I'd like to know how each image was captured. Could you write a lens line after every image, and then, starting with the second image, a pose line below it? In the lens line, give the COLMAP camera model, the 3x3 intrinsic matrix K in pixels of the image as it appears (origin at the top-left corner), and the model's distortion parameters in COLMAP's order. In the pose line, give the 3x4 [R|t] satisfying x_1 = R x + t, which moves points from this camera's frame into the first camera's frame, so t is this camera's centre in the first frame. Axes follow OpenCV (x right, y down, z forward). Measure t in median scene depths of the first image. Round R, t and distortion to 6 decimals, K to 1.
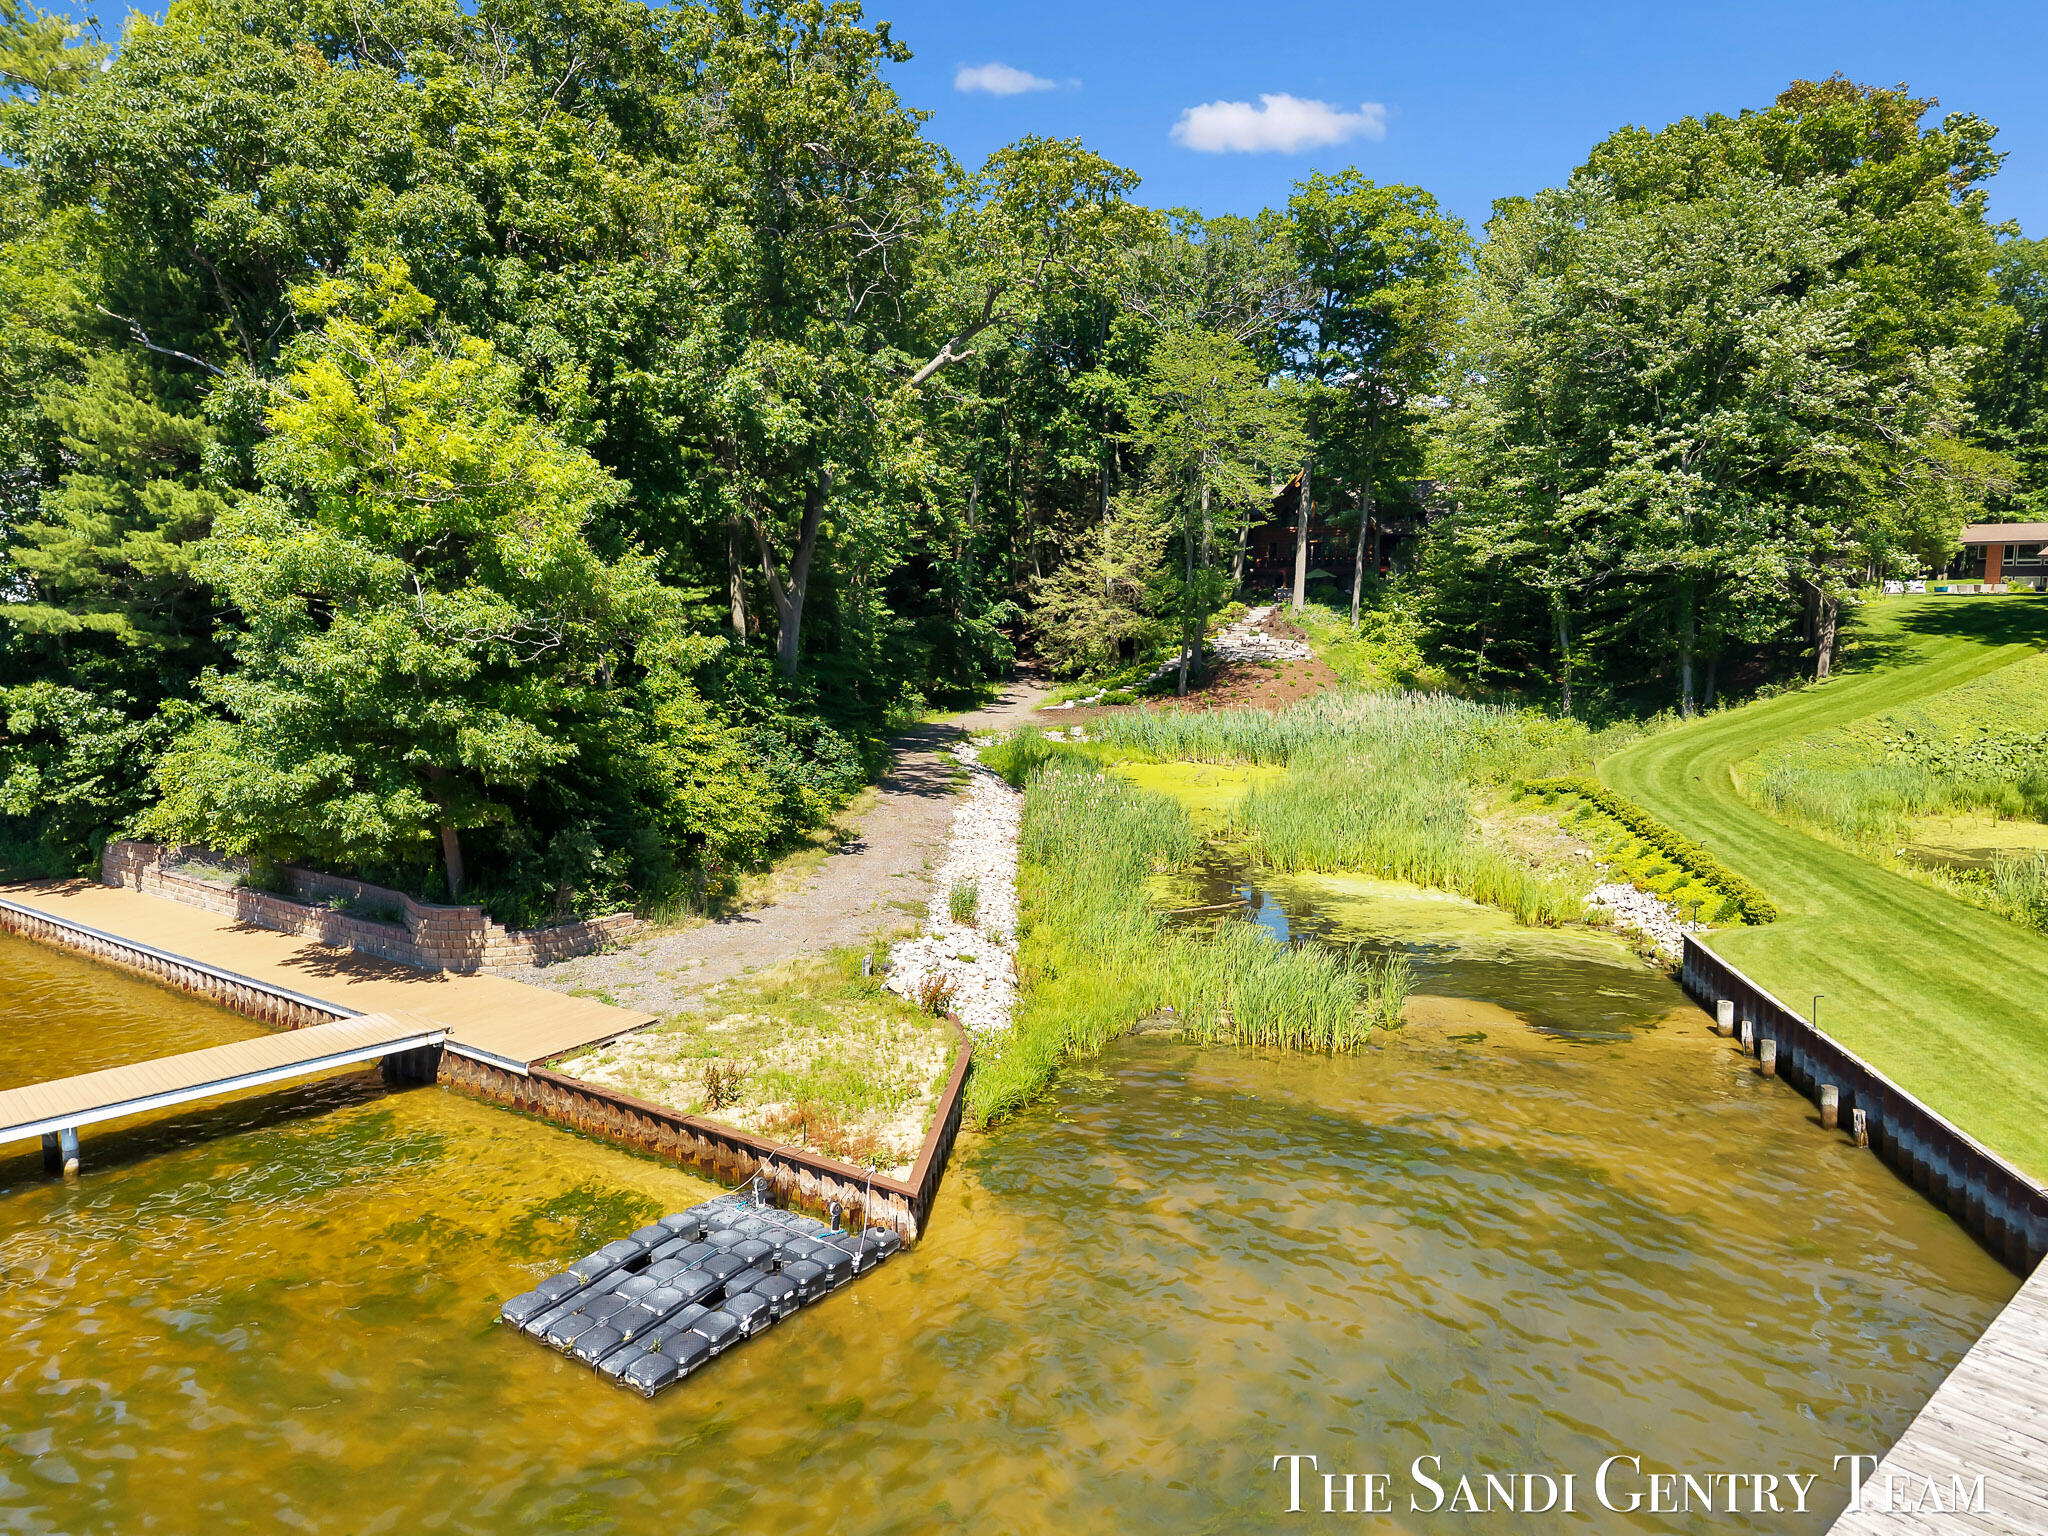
lens RADIAL K [[1387.2, 0, 1022.1], [0, 1387.2, 756.1], [0, 0, 1]] dist [0.058225, -0.047915]
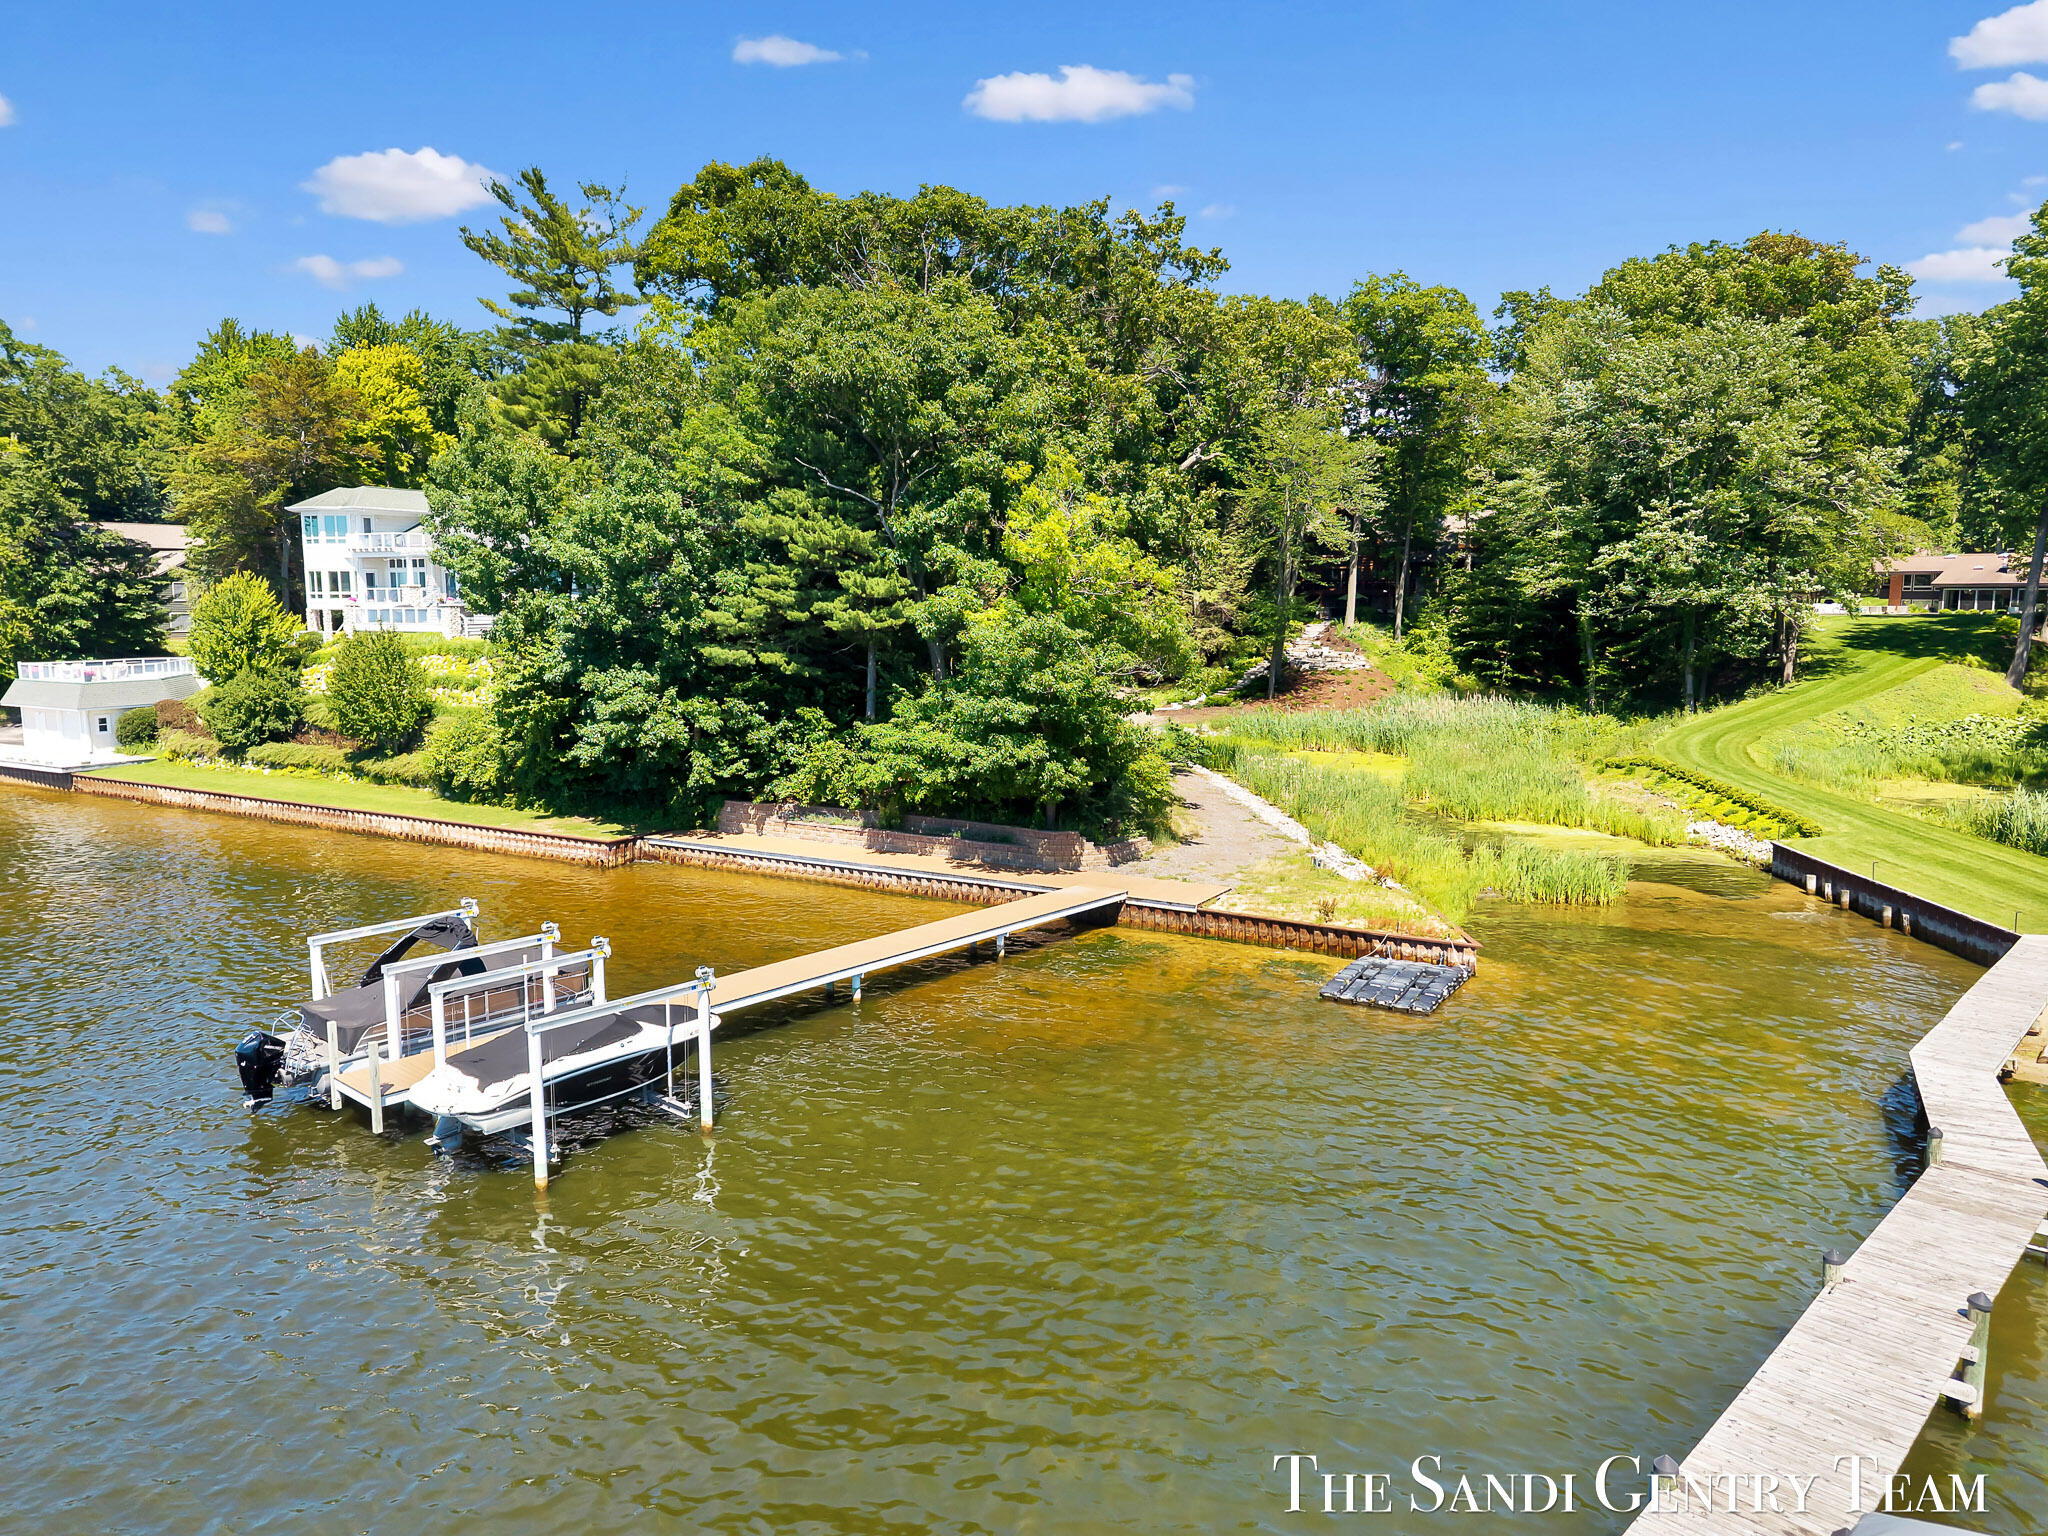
lens RADIAL K [[1387.2, 0, 1022.1], [0, 1387.2, 756.1], [0, 0, 1]] dist [0.058225, -0.047915]
pose [[0.997593, -0.008768, 0.068782, -0.262034], [0.008805, 0.999961, -0.000233, 0.008294], [-0.068777, 0.000839, 0.997632, -0.296891]]
